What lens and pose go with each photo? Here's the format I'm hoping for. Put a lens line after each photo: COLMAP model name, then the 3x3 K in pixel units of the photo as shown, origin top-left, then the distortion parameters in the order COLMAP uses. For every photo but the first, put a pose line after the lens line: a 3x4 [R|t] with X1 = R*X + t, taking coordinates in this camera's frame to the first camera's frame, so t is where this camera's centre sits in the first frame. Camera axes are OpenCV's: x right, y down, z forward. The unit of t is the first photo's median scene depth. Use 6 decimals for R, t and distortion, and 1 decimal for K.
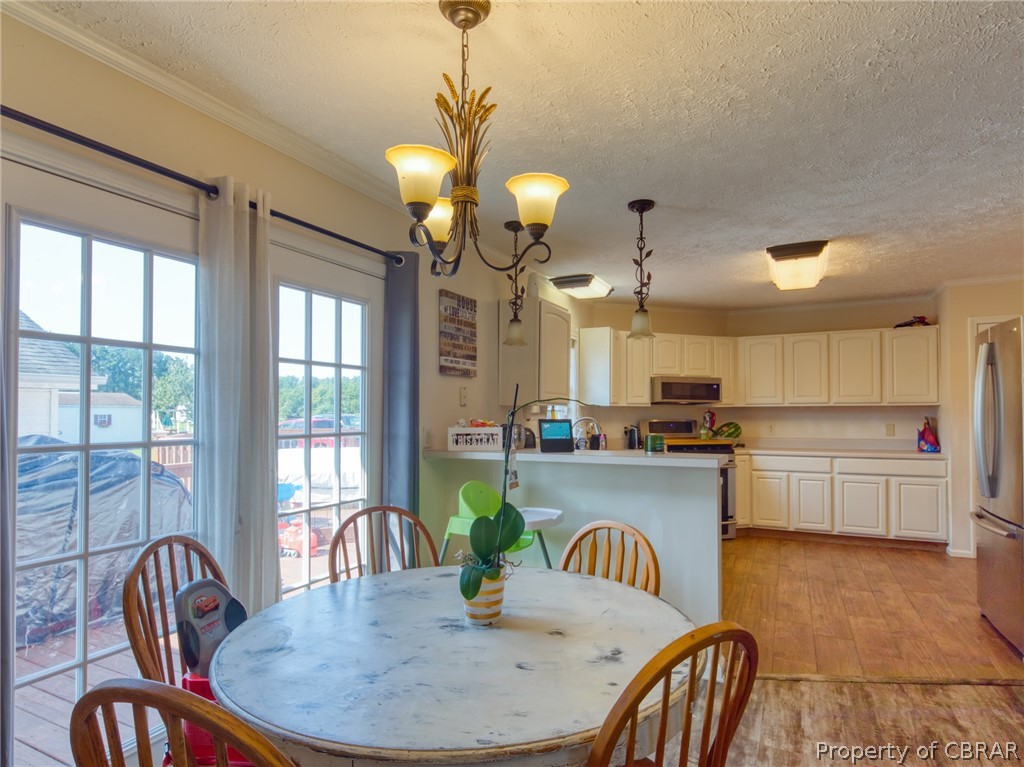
lens RADIAL K [[560.6, 0, 524.1], [0, 560.6, 405.8], [0, 0, 1]] dist [0.002588, -0.003737]
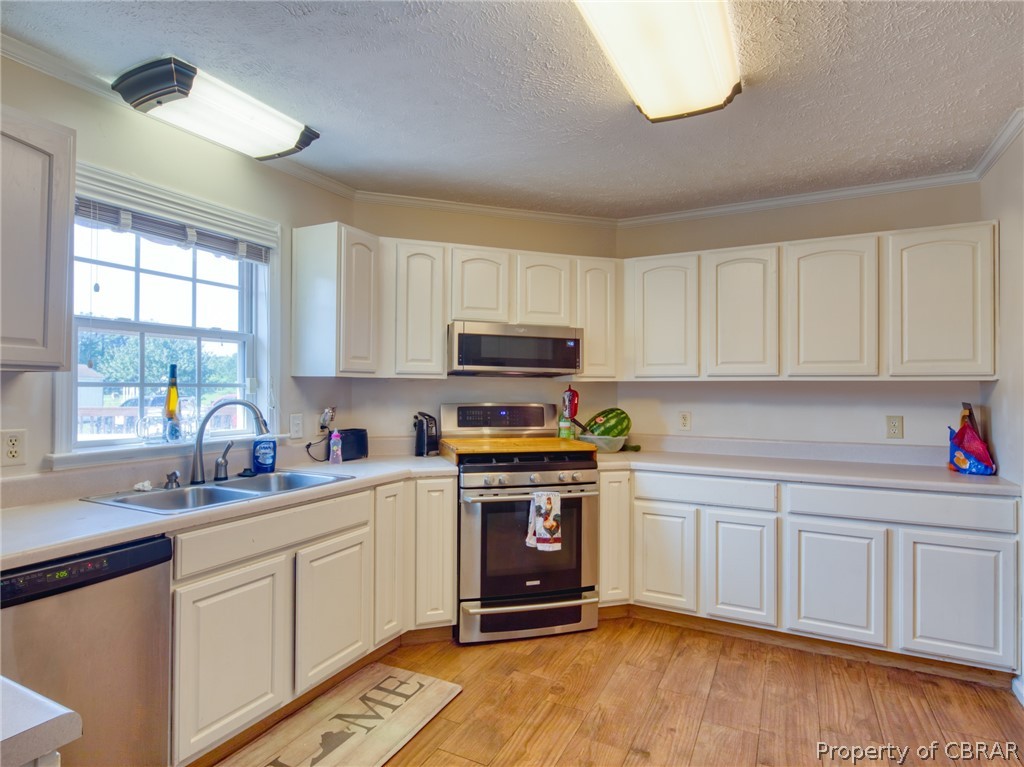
lens RADIAL K [[560.6, 0, 510.4], [0, 560.6, 382.7], [0, 0, 1]] dist [0.002588, -0.003737]
pose [[0.999698, 0.008918, -0.022890, 0.300035], [-0.008919, 0.999960, 0.000053, 0.004196], [0.022889, 0.000151, 0.999738, 0.460065]]
